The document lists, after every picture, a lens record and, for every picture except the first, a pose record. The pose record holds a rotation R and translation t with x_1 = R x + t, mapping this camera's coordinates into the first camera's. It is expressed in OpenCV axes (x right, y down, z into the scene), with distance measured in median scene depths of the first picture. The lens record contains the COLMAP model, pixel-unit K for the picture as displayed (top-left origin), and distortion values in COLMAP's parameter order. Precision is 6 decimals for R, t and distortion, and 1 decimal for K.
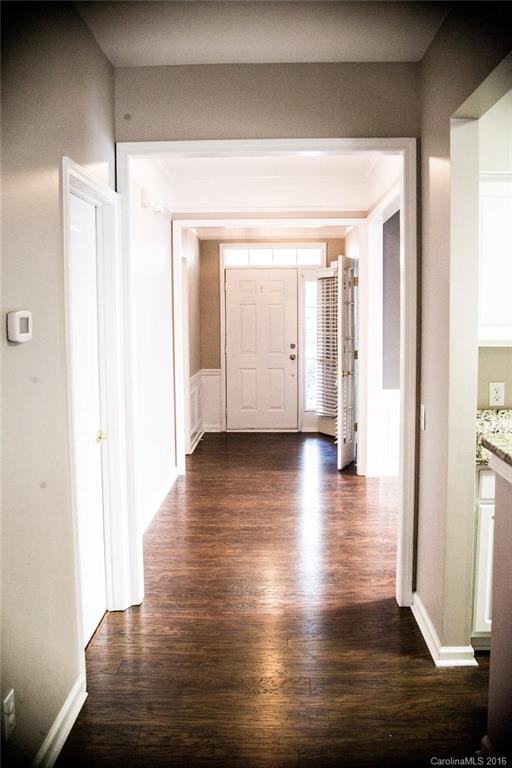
lens RADIAL K [[777.1, 0, 254.4], [0, 777.1, 382.2], [0, 0, 1]] dist [-0.124806, 0.000000]
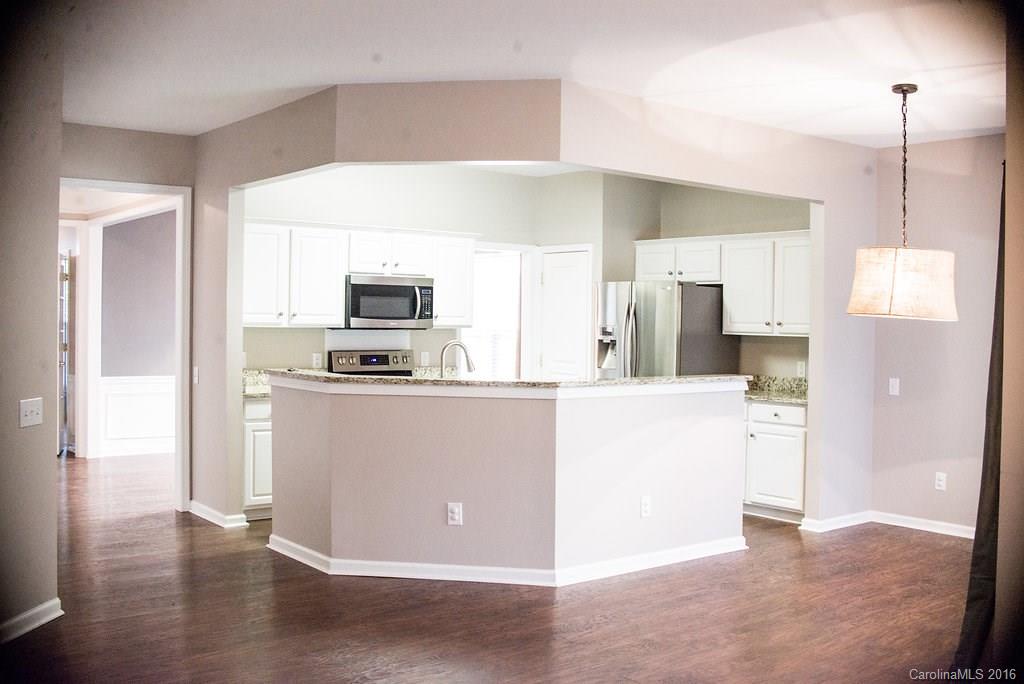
lens RADIAL K [[1036.1, 0, 511.3], [0, 1036.1, 340.2], [0, 0, 1]] dist [-0.124806, 0.000000]
pose [[0.771220, 0.006951, 0.636531, -0.571554], [0.034576, 0.998007, -0.052790, 0.102094], [-0.635629, 0.062722, 0.769442, -0.906780]]
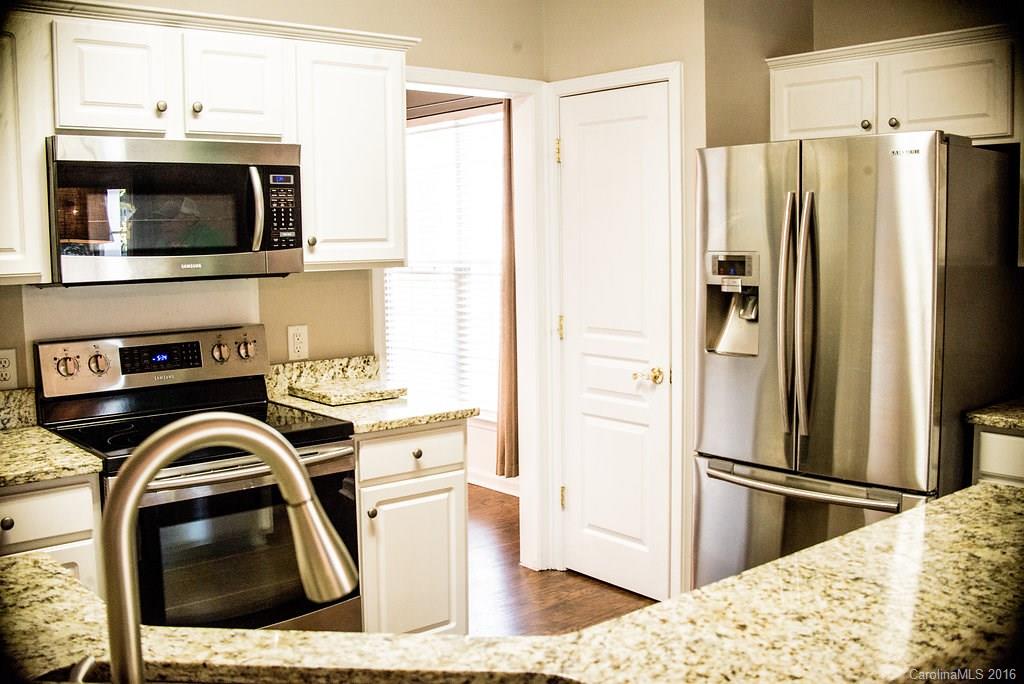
lens RADIAL K [[1036.1, 0, 514.5], [0, 1036.1, 342.8], [0, 0, 1]] dist [-0.124806, 0.000000]
pose [[0.746045, -0.071204, 0.662078, 0.256793], [0.067016, 0.997247, 0.031734, -0.001662], [-0.662515, 0.020695, 0.748763, 0.128676]]
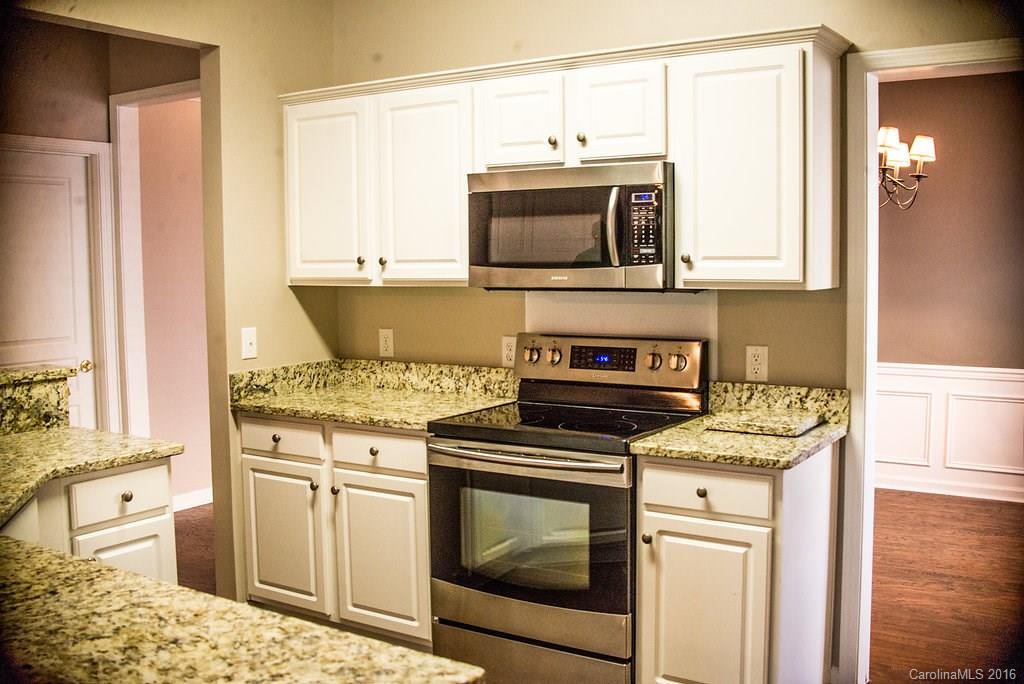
lens RADIAL K [[1036.1, 0, 516.4], [0, 1036.1, 336.3], [0, 0, 1]] dist [-0.124806, 0.000000]
pose [[0.851948, 0.040523, -0.522056, 1.049028], [-0.046308, 0.998925, 0.001969, -0.000985], [0.521575, 0.022498, 0.852909, 0.085357]]
